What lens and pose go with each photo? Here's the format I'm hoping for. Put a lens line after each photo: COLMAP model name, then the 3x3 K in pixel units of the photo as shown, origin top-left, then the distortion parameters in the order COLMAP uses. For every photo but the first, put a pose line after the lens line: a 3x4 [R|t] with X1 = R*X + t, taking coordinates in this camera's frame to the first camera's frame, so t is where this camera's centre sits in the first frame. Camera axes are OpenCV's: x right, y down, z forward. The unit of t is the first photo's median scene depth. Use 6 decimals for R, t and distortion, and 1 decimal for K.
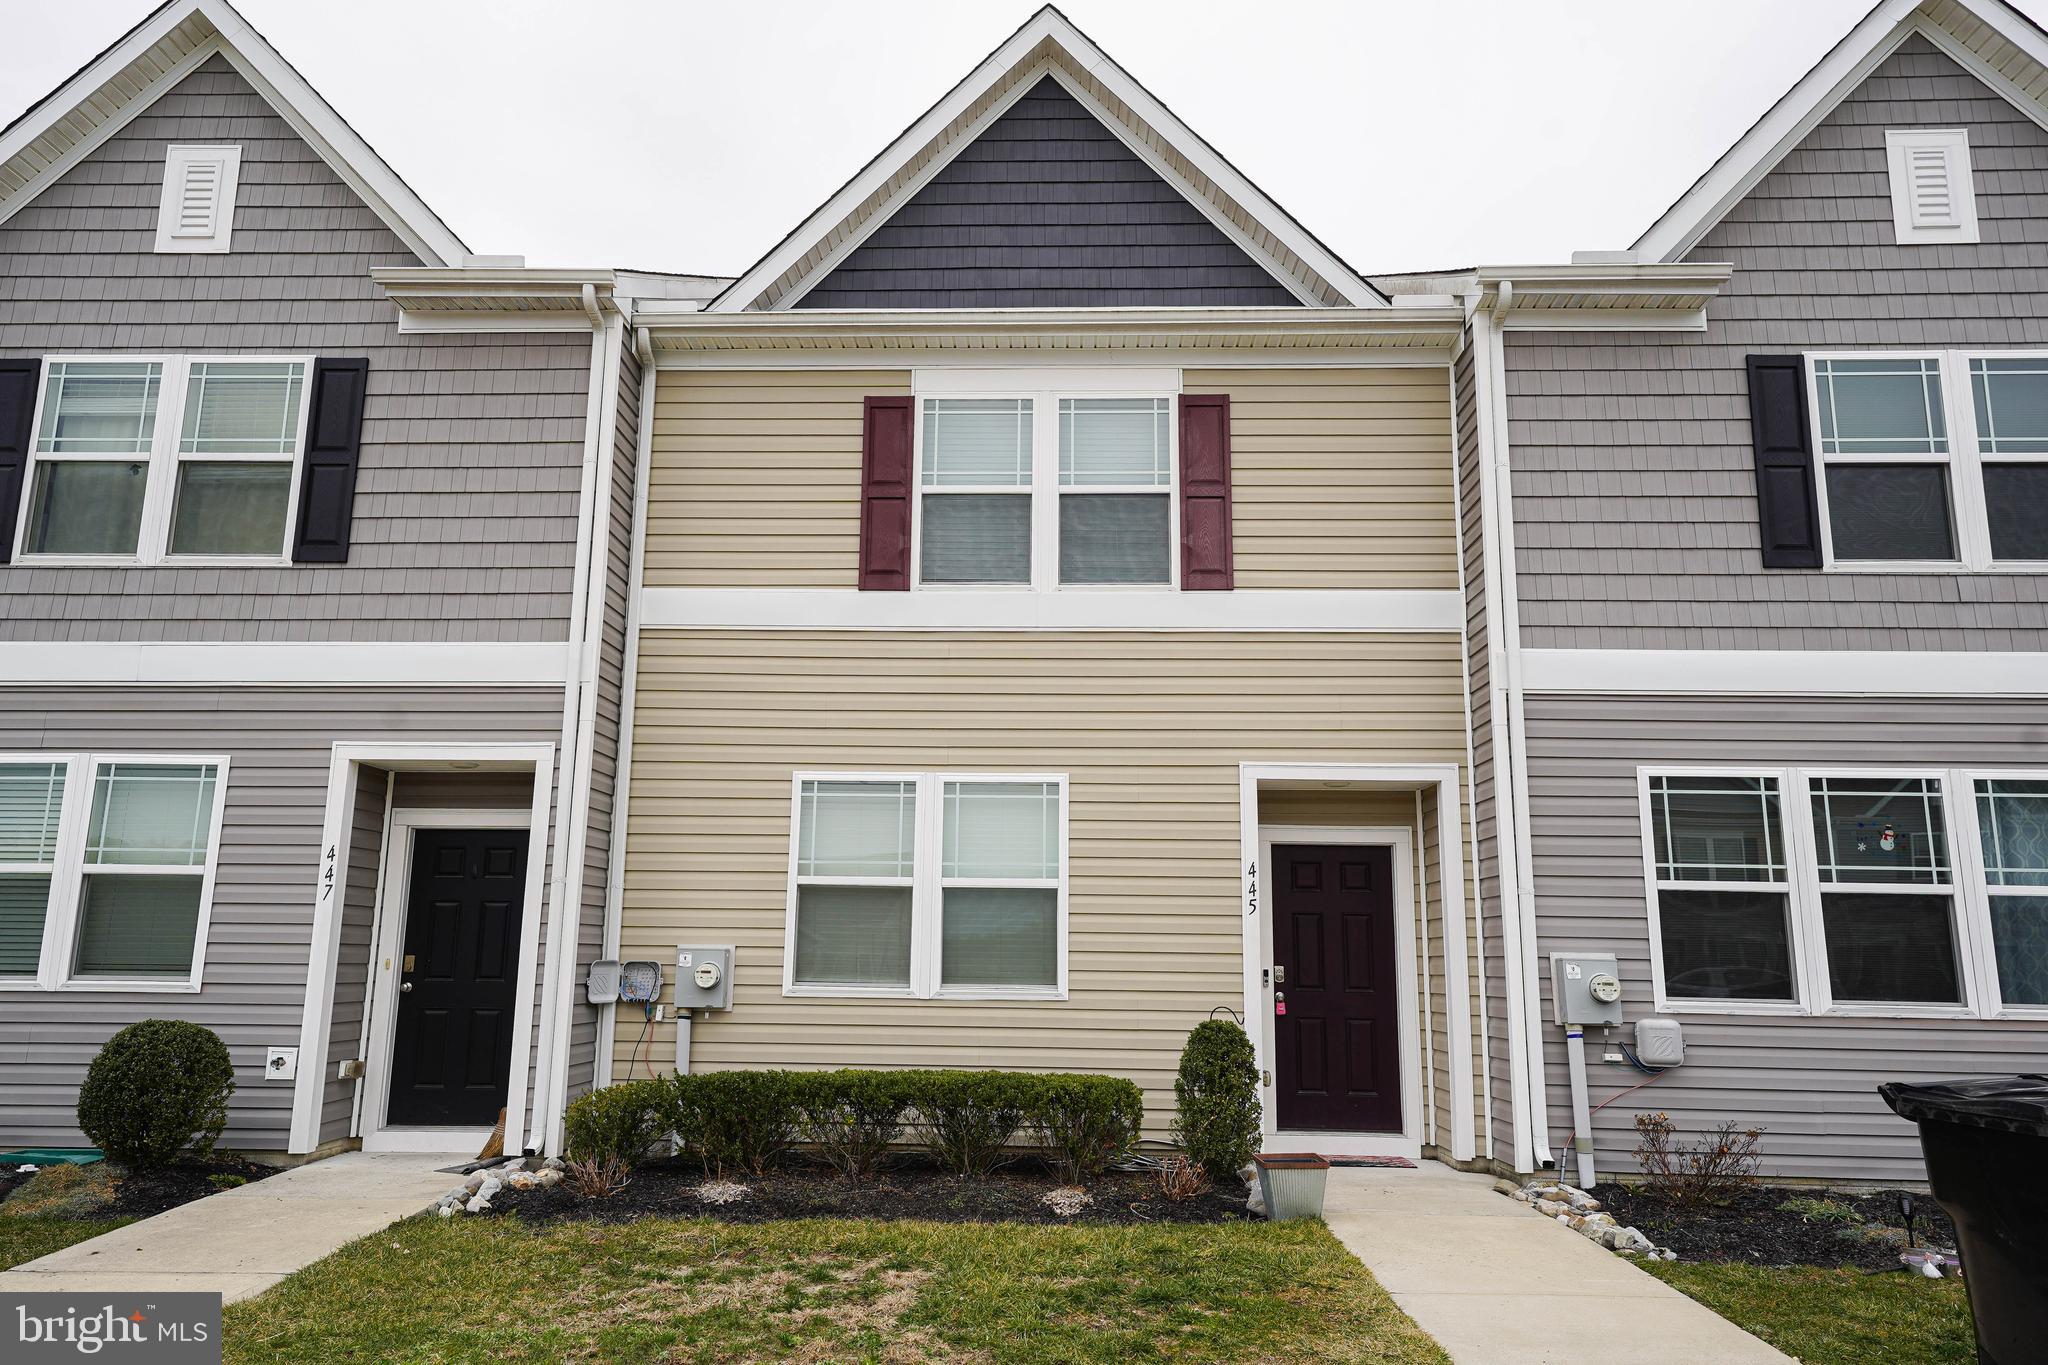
lens RADIAL K [[1401.9, 0, 1007.2], [0, 1401.9, 687.8], [0, 0, 1]] dist [0.021444, 0.000379]
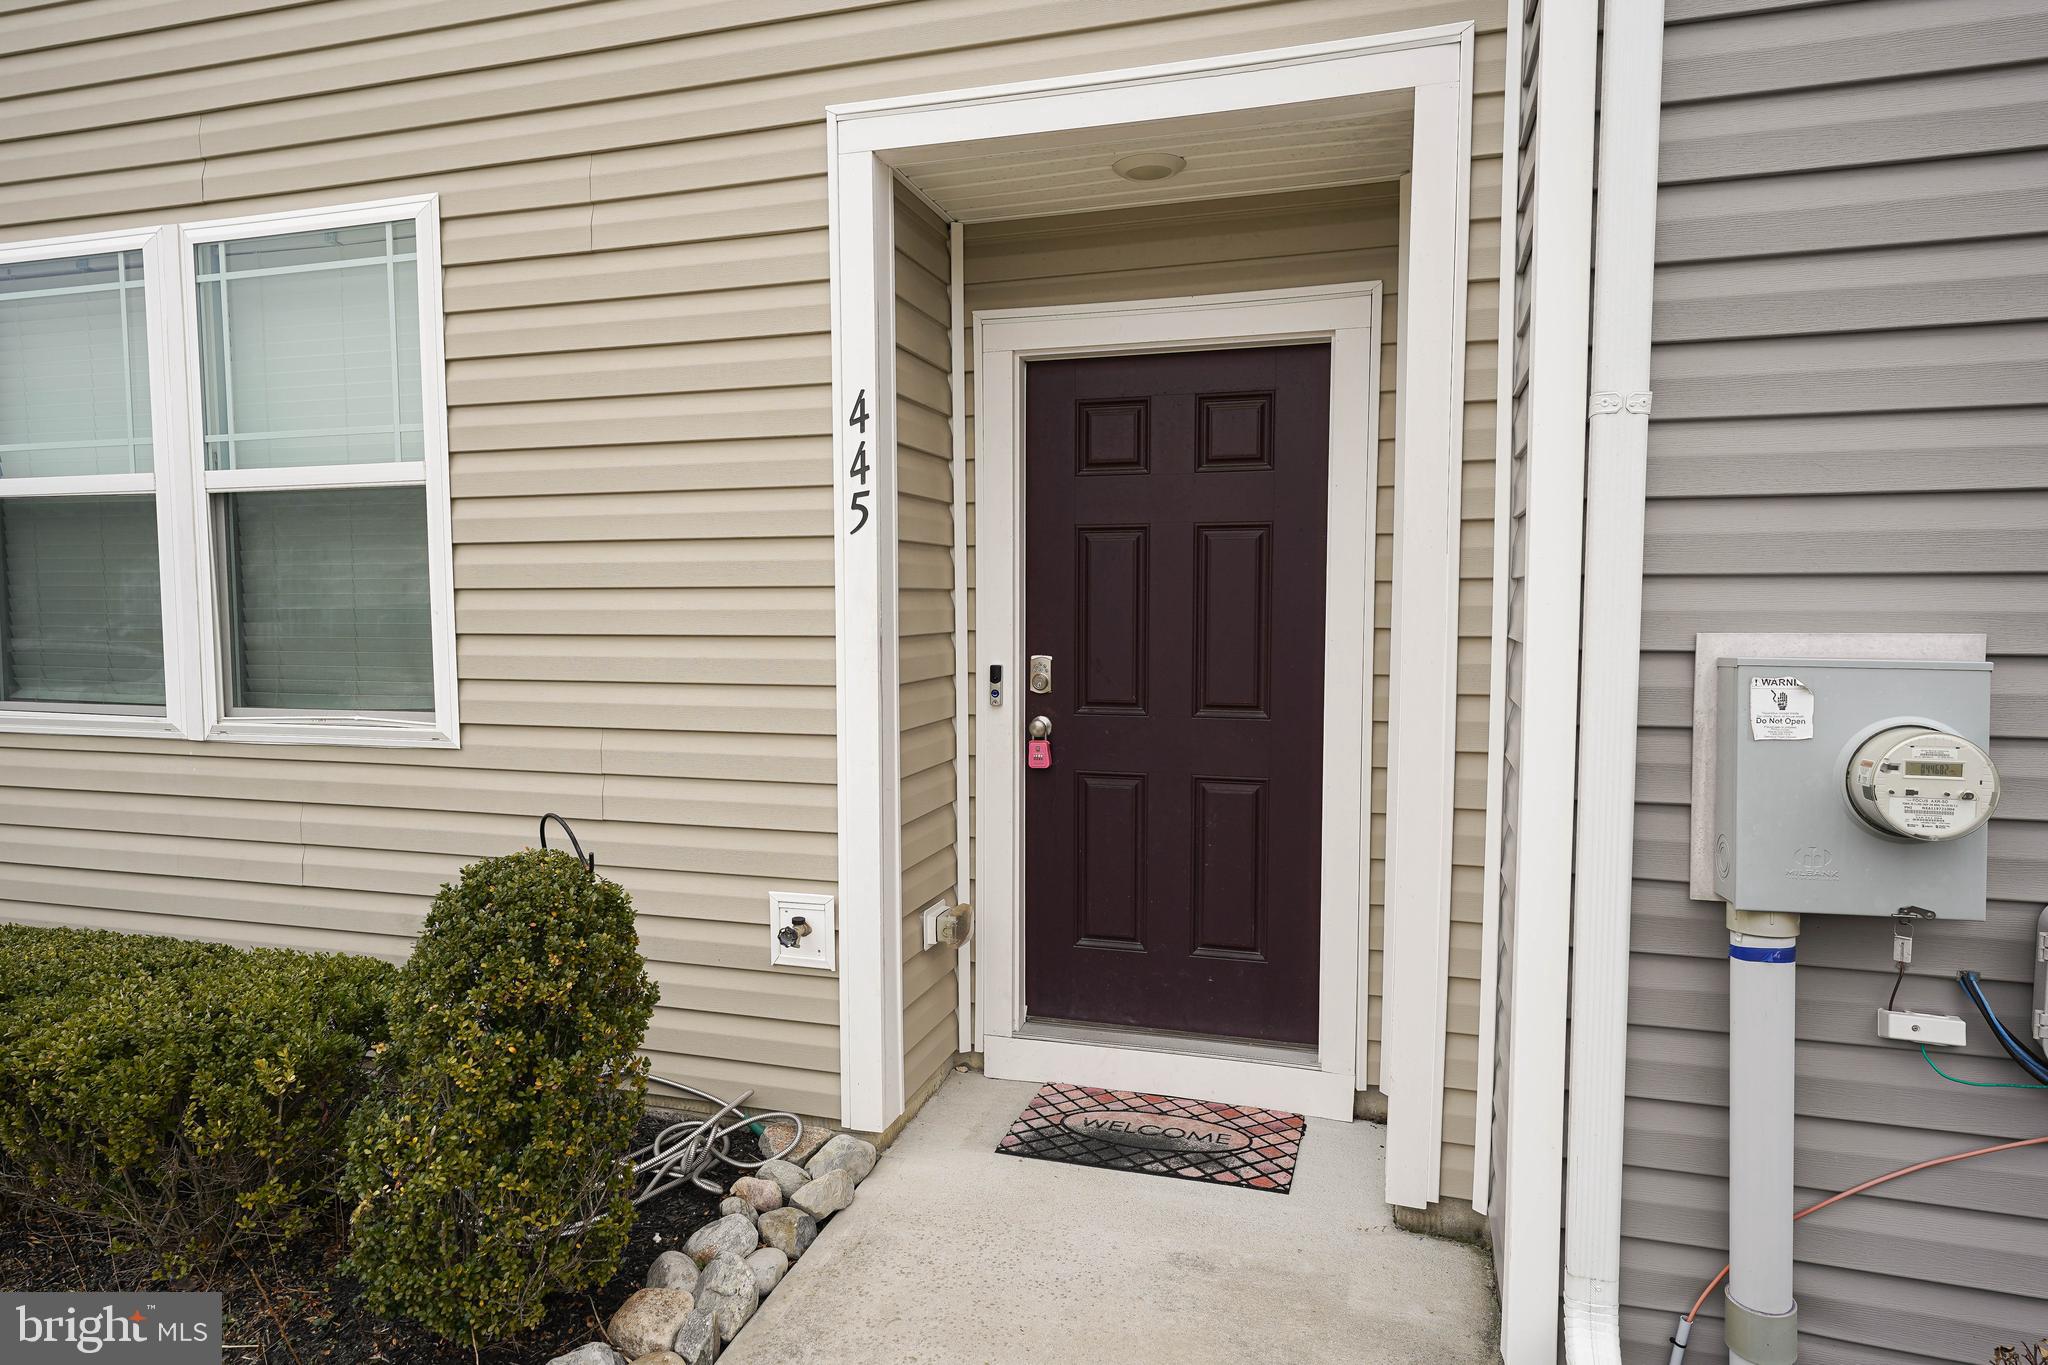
lens RADIAL K [[1218.1, 0, 1019.5], [0, 1218.1, 684.9], [0, 0, 1]] dist [0.009723, 0.002316]
pose [[0.965593, 0.001120, -0.260055, 0.298737], [0.066640, 0.965536, 0.251593, 0.121455], [0.251374, -0.260267, 0.932240, 0.696185]]
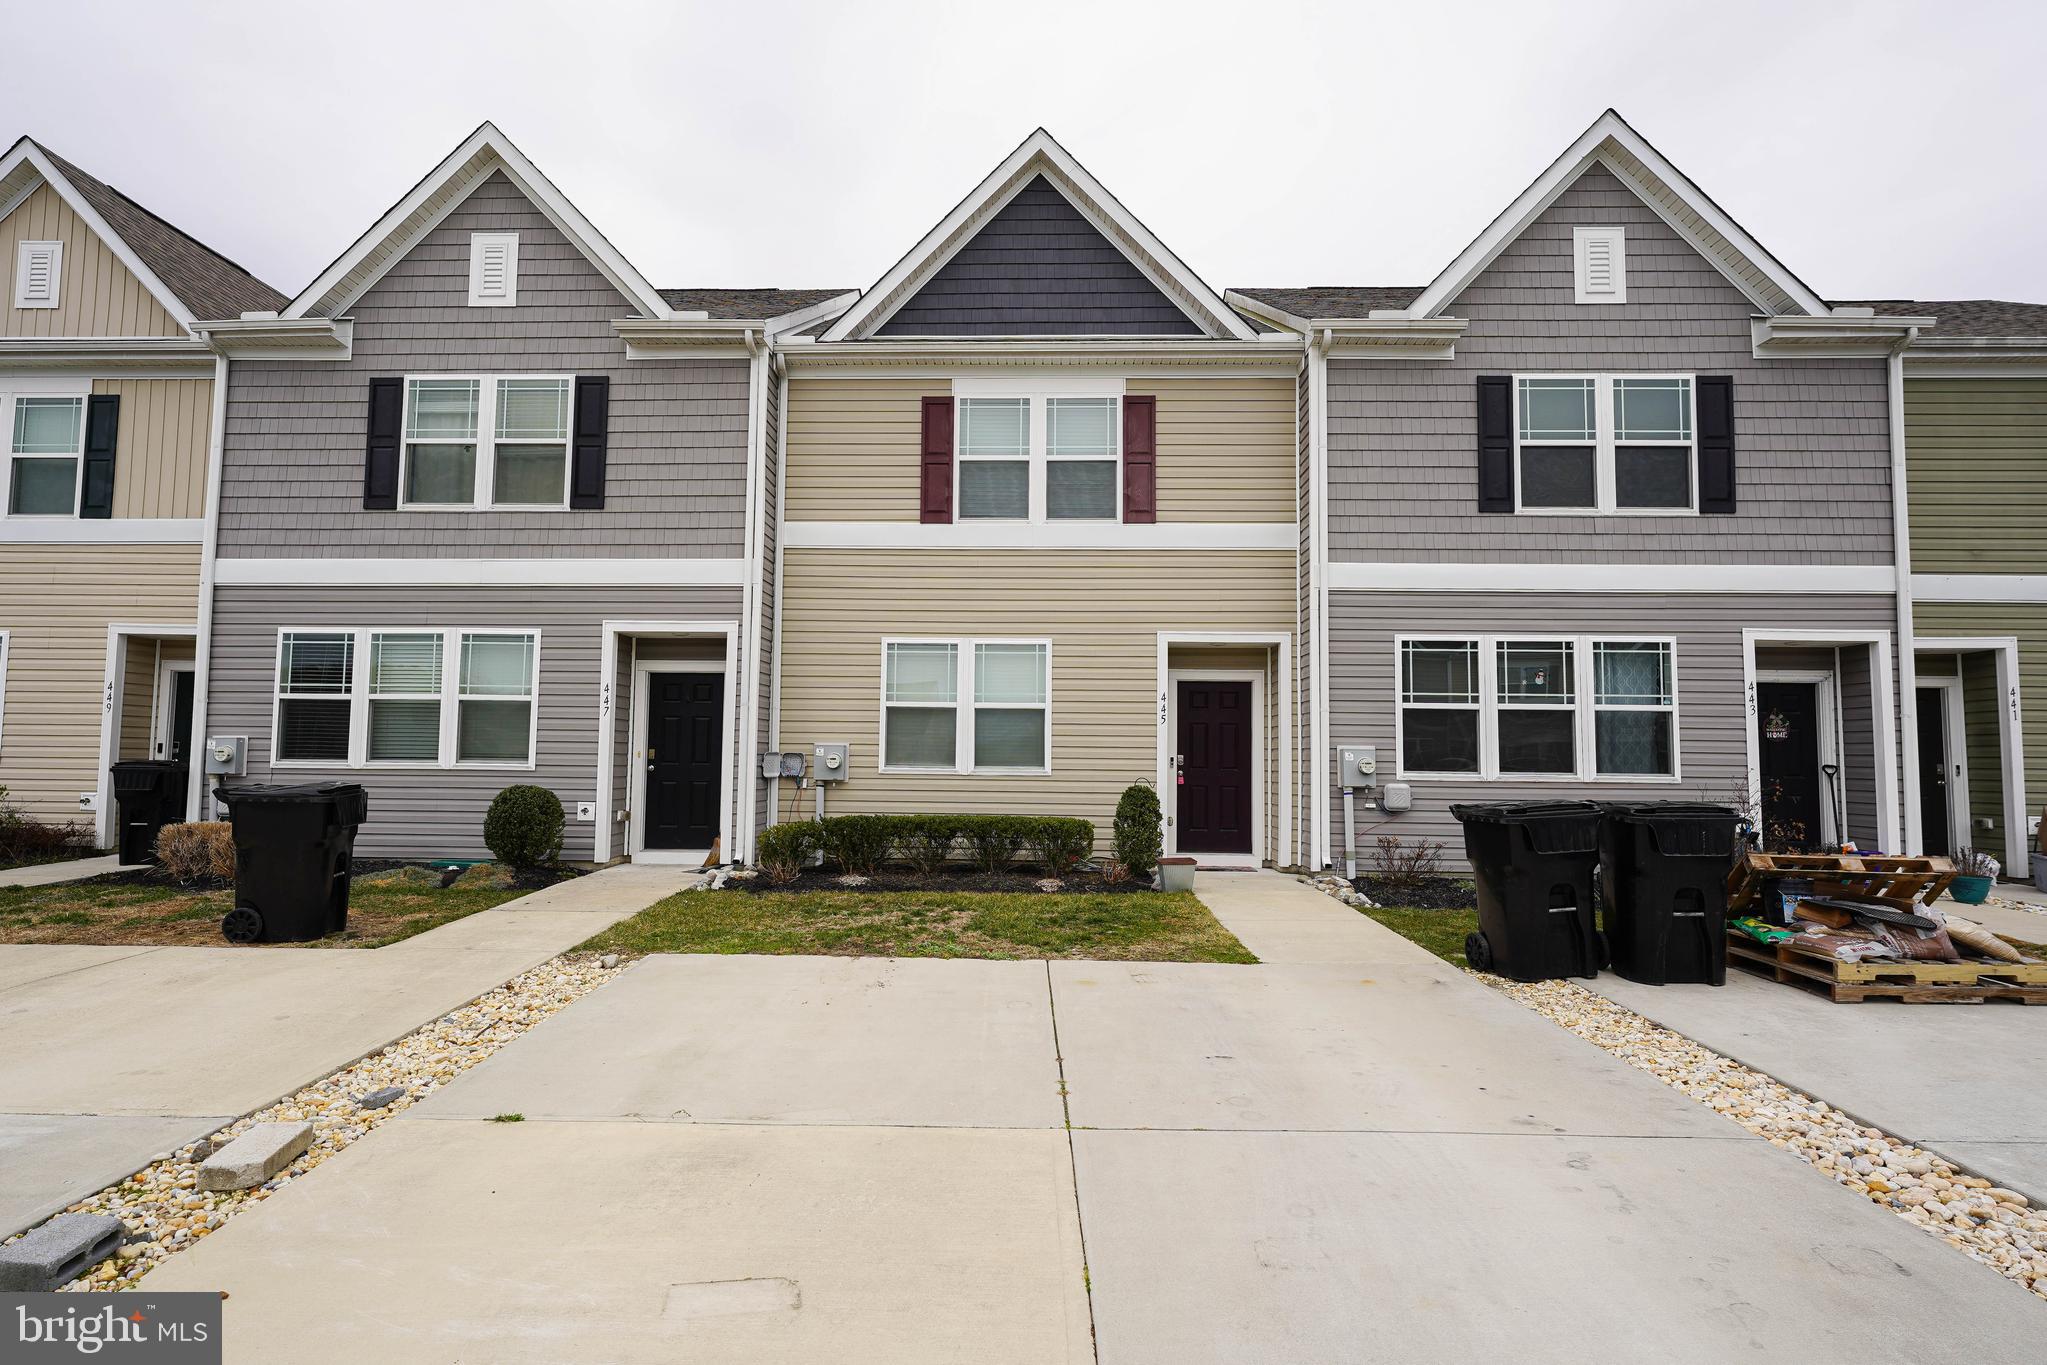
lens RADIAL K [[1082.1, 0, 1019.2], [0, 1082.1, 678.8], [0, 0, 1]] dist [-0.005873, 0.000278]
pose [[0.999933, -0.001817, 0.011412, -0.008617], [0.000470, 0.993134, 0.116983, -0.039674], [-0.011547, -0.116970, 0.993068, -0.251599]]
